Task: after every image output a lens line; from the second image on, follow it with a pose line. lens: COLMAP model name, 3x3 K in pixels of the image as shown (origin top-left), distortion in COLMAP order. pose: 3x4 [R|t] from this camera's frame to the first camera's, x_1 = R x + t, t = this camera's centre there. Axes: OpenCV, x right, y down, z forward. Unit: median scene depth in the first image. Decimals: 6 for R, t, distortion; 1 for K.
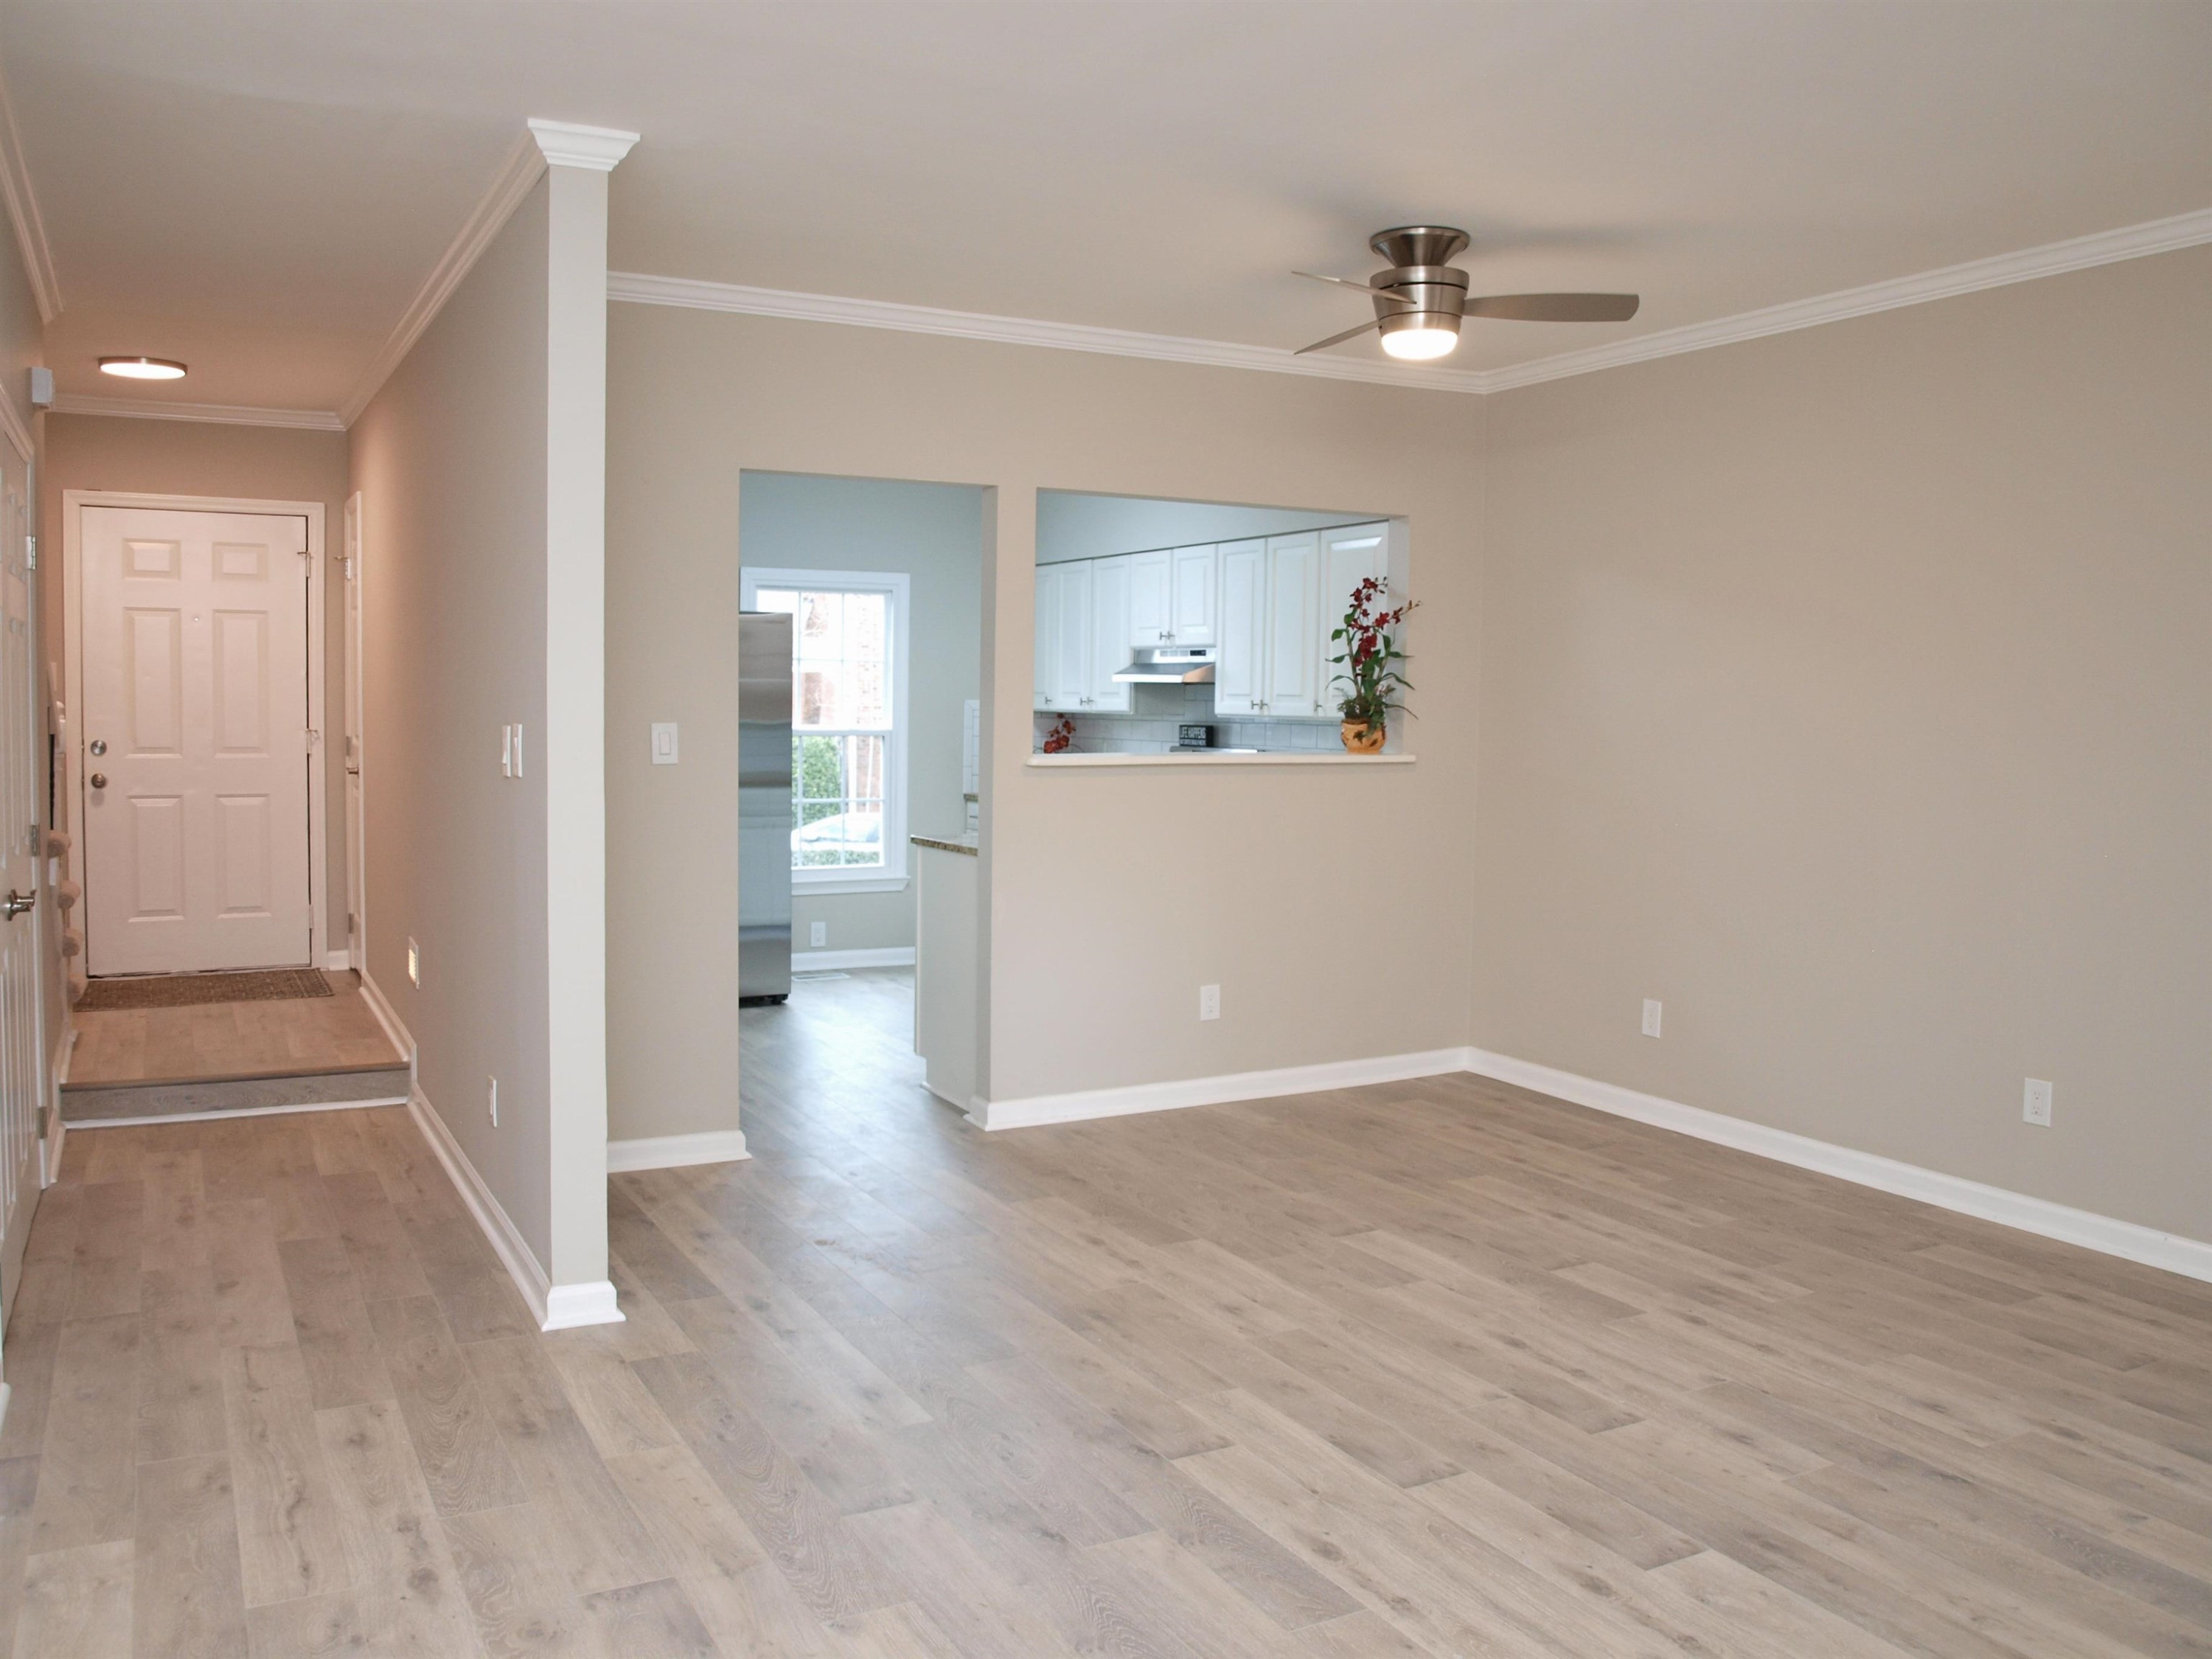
lens RADIAL K [[1760.7, 0, 1094.8], [0, 1760.7, 819.3], [0, 0, 1]] dist [-0.111154, 0.079050]
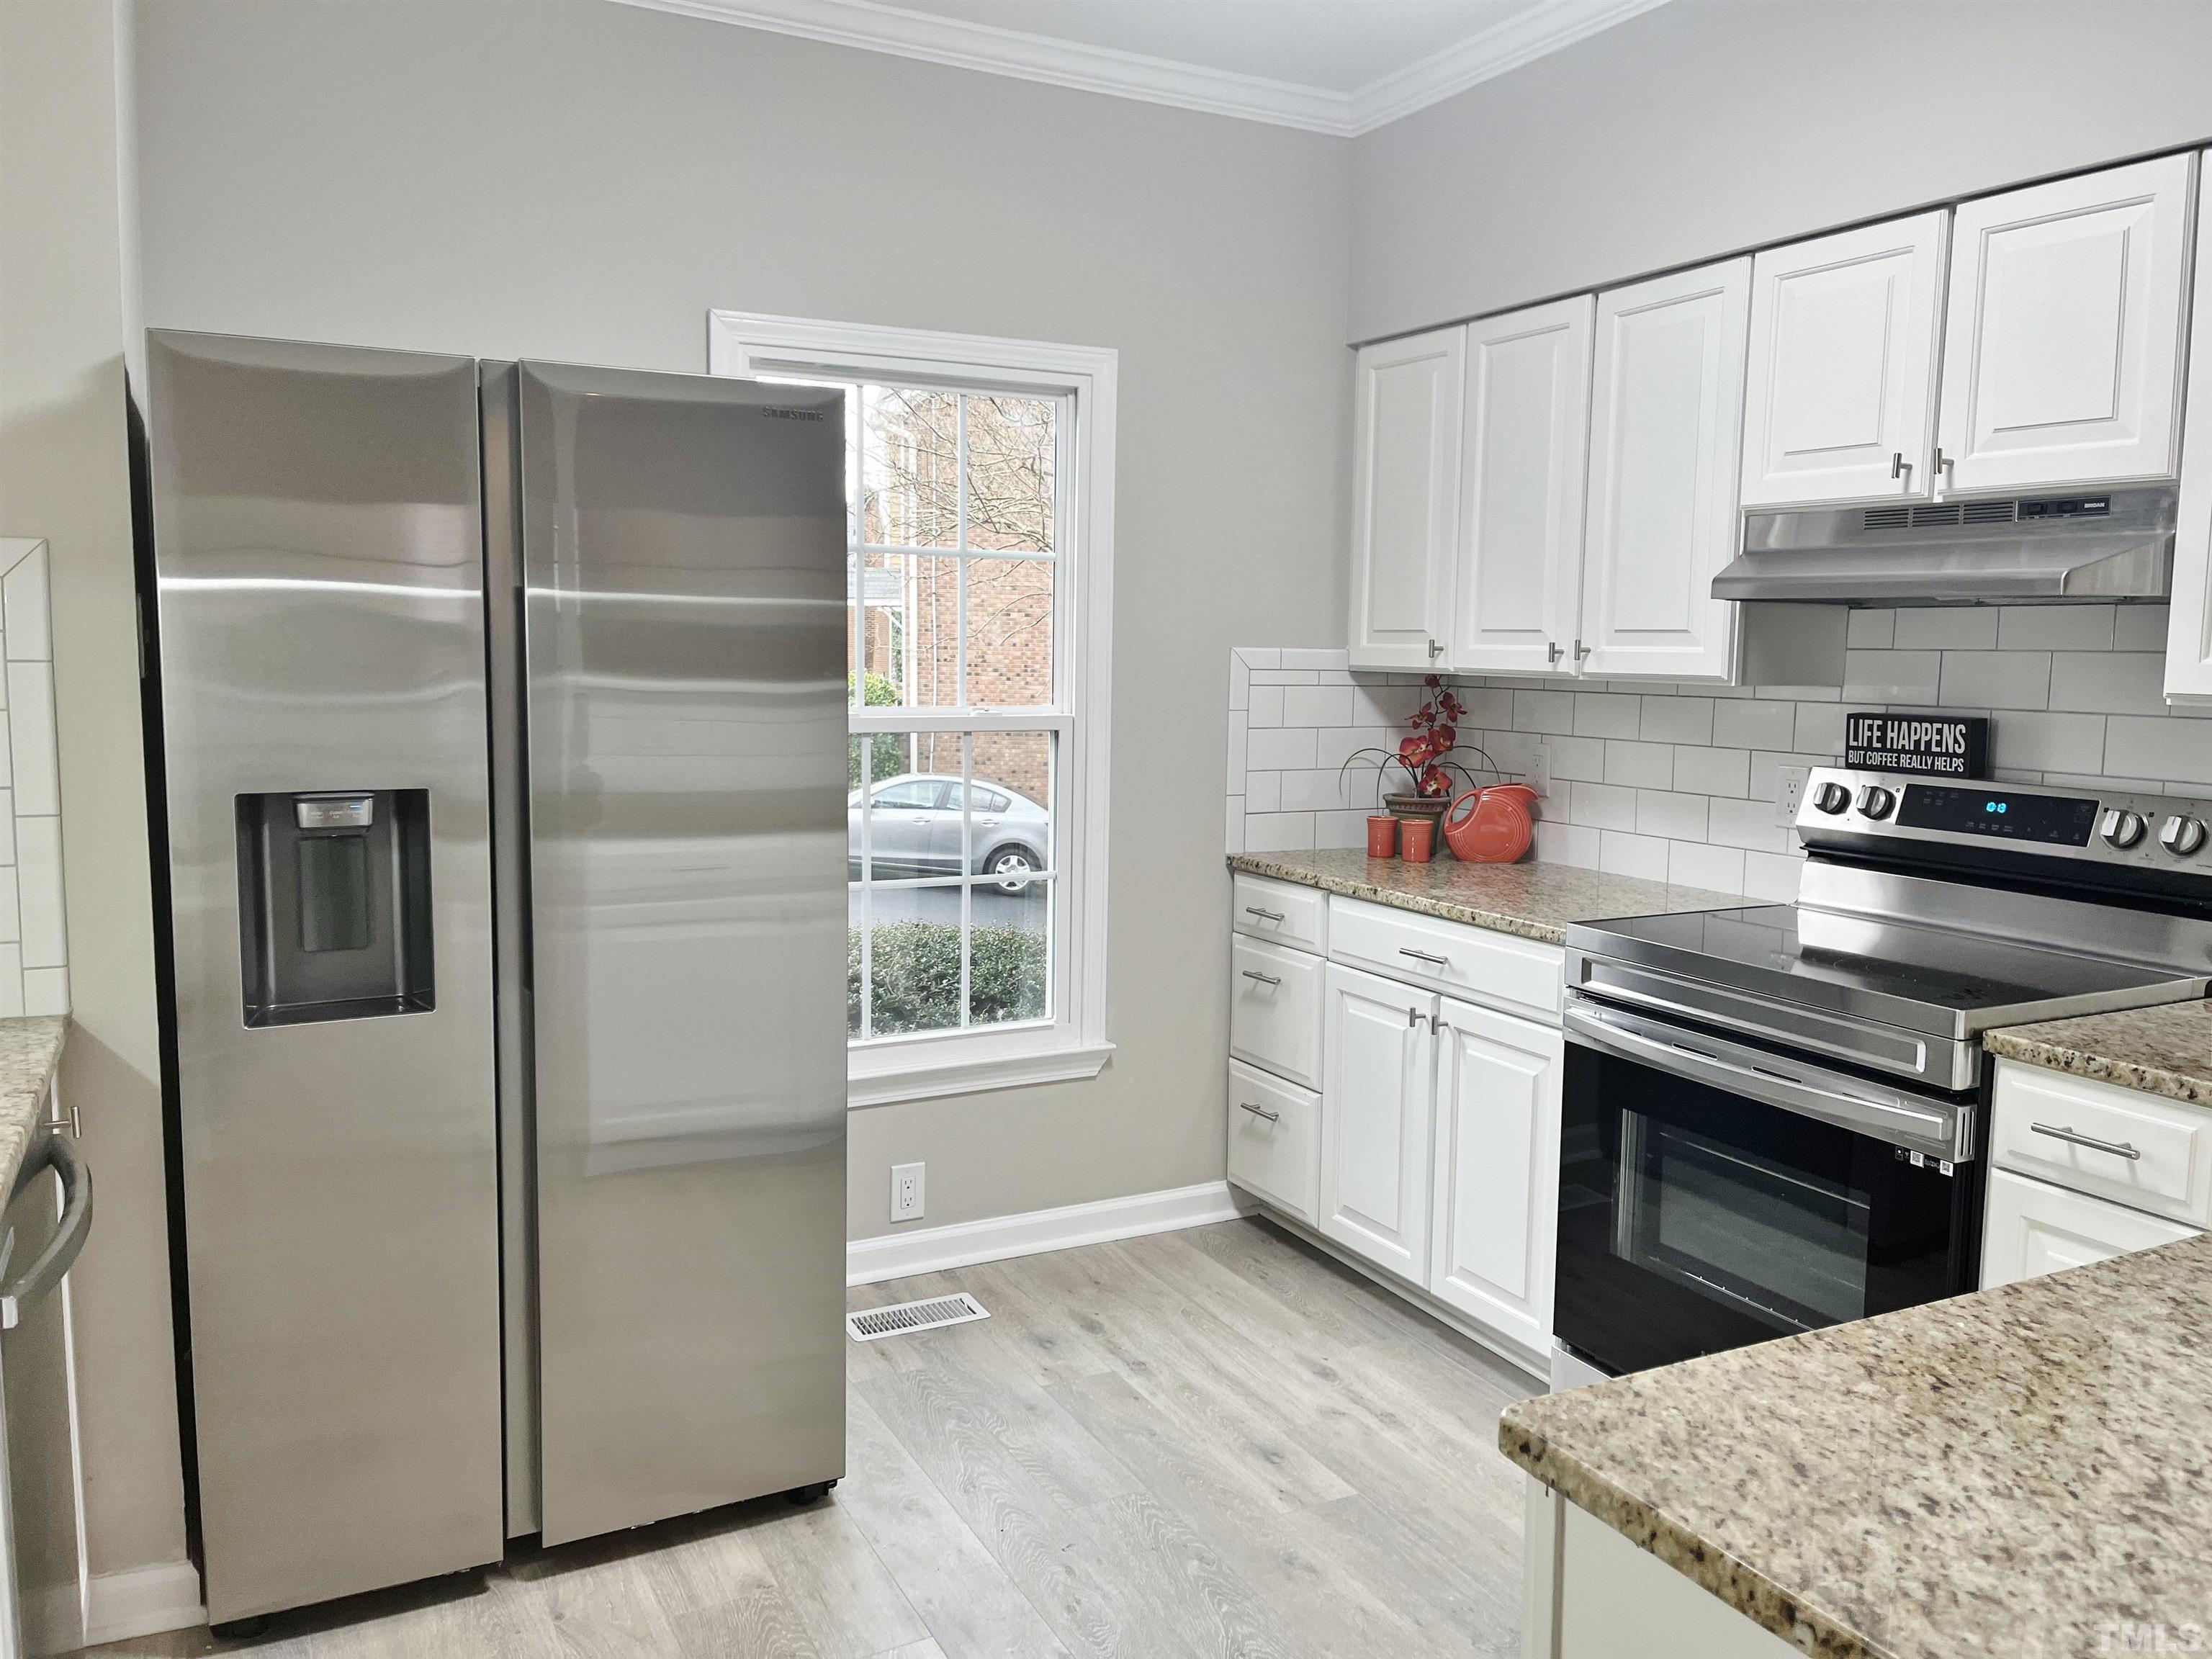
lens RADIAL K [[1656.5, 0, 1095.3], [0, 1656.5, 824.0], [0, 0, 1]] dist [0.118773, -0.165806]
pose [[0.999665, 0.003284, -0.025683, -0.230135], [-0.002149, 0.999025, 0.044098, -0.097338], [0.025803, -0.044028, 0.998697, 1.348886]]
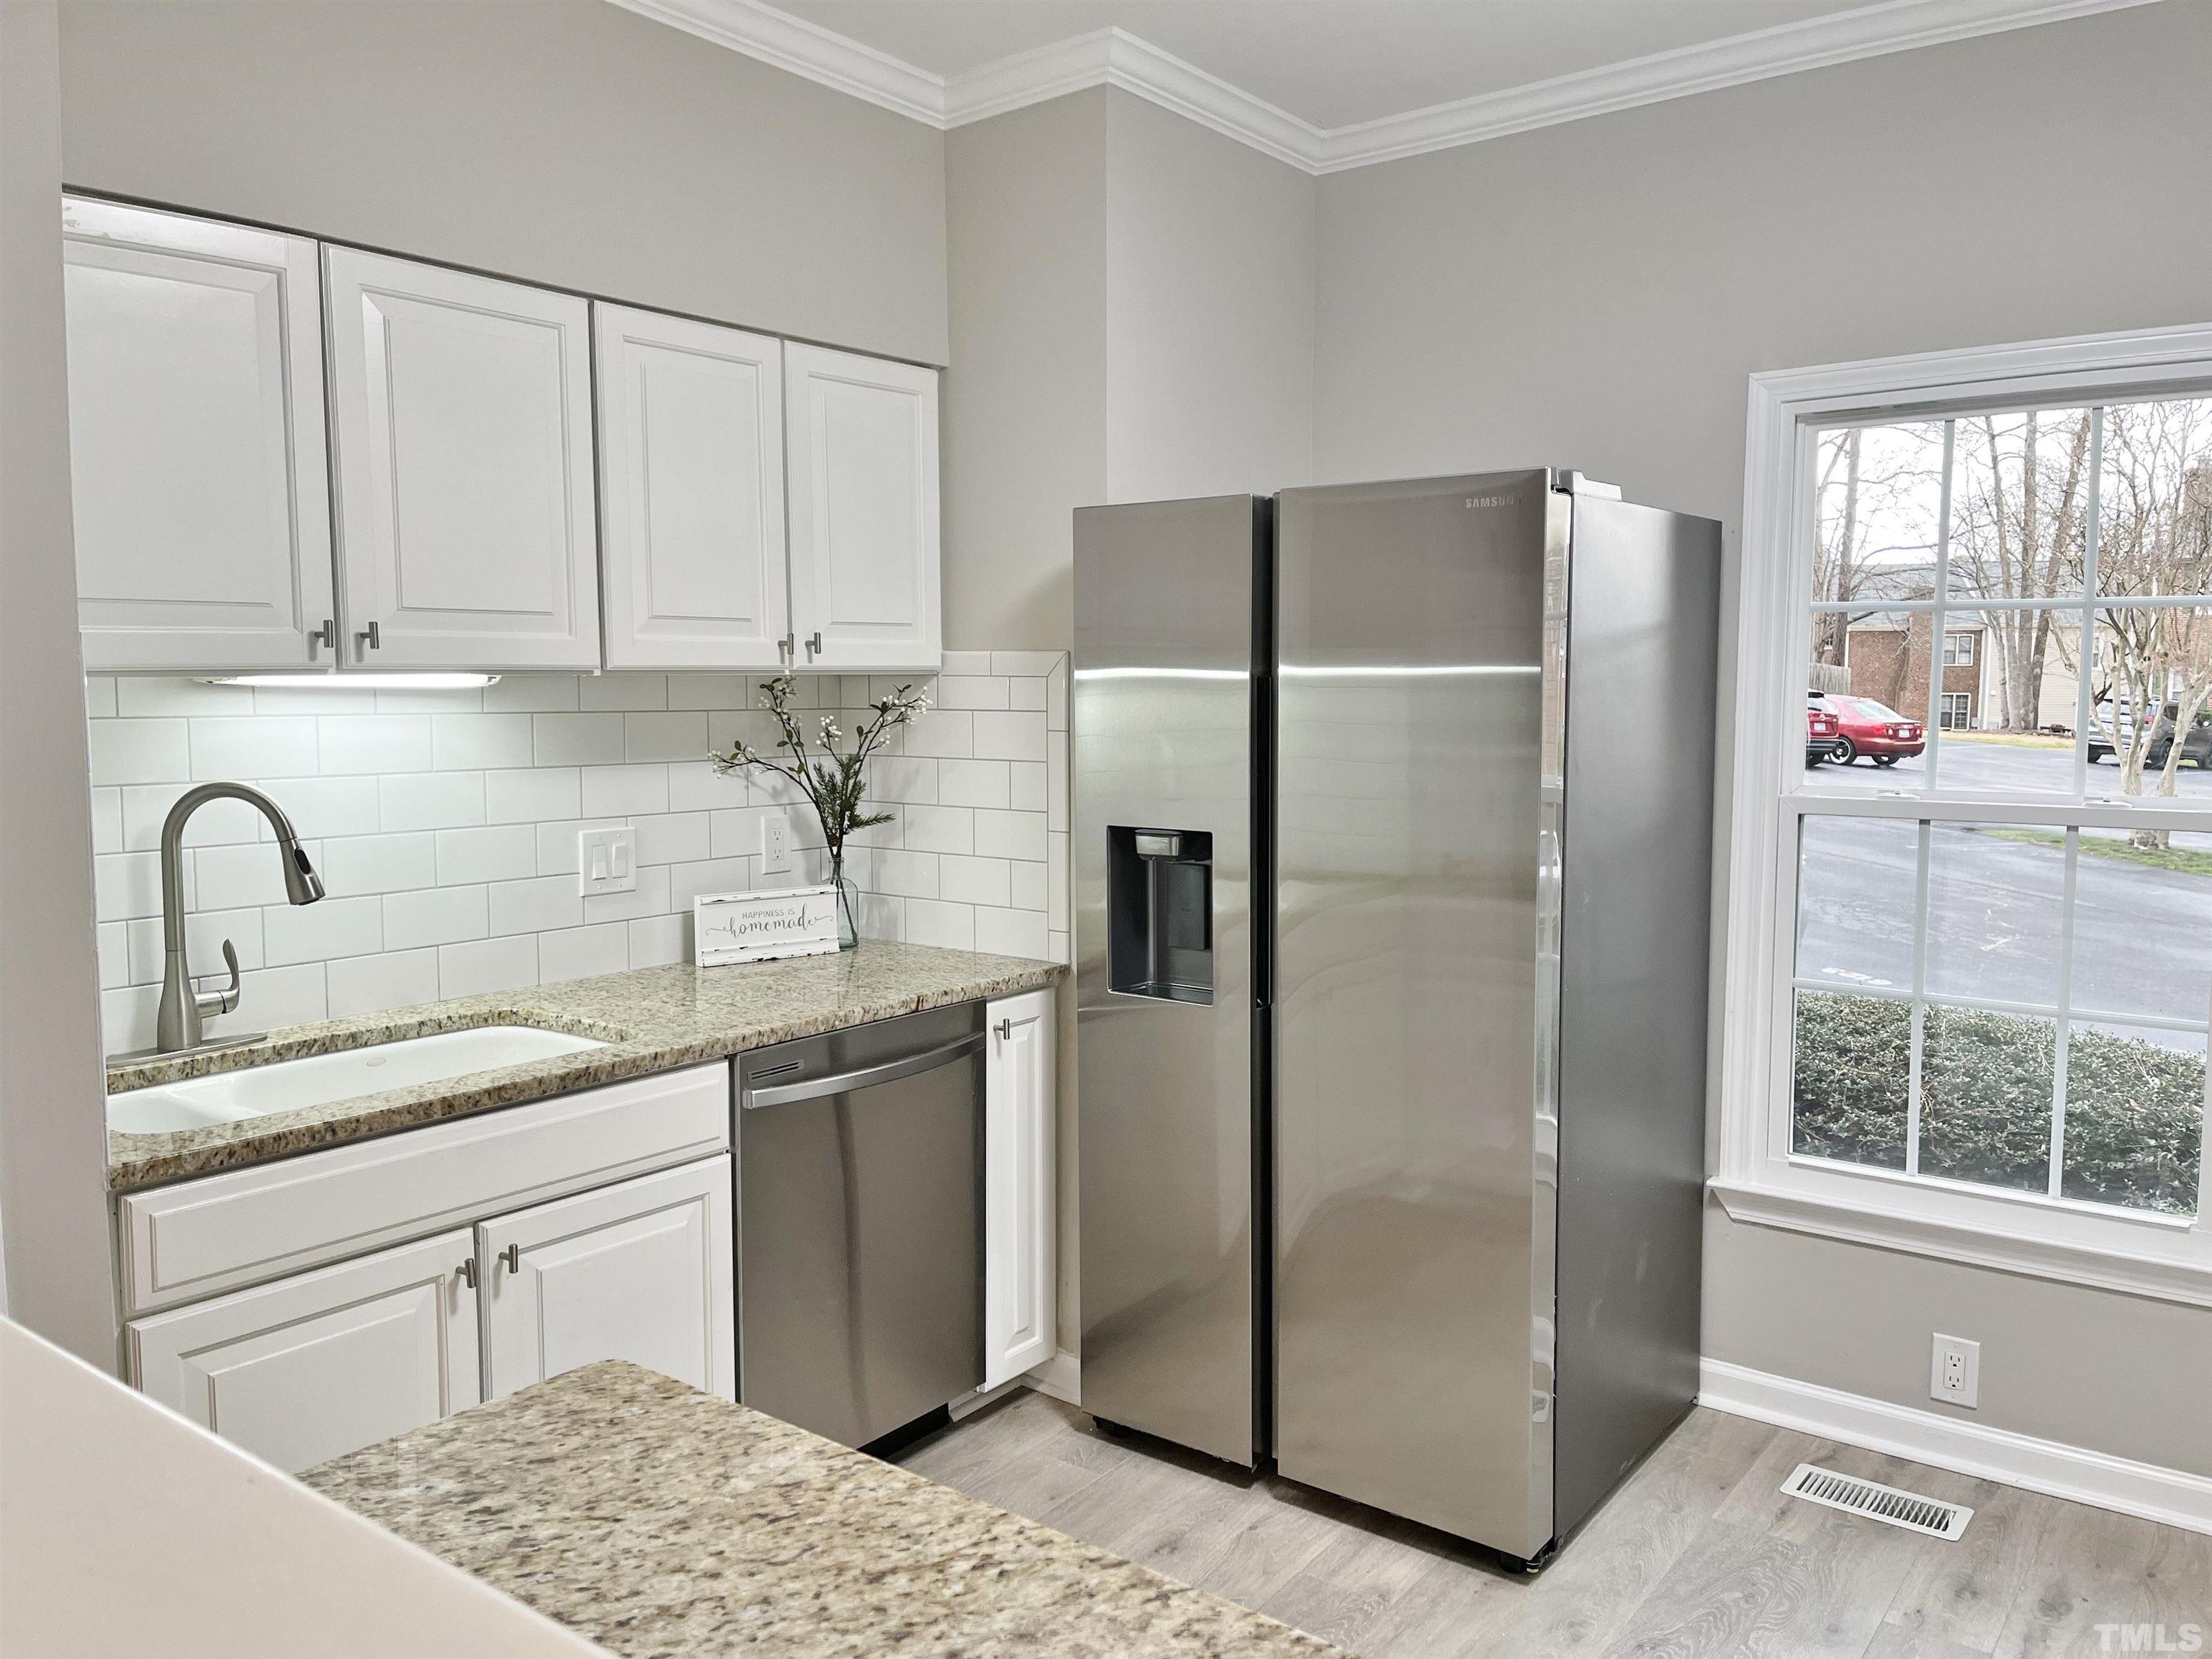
lens RADIAL K [[1656.5, 0, 1095.3], [0, 1656.5, 824.0], [0, 0, 1]] dist [0.118773, -0.165806]
pose [[0.405496, 0.066028, -0.911709, 0.183642], [-0.055525, 0.997325, 0.047533, -0.119704], [0.912409, 0.031348, 0.408077, 1.574172]]
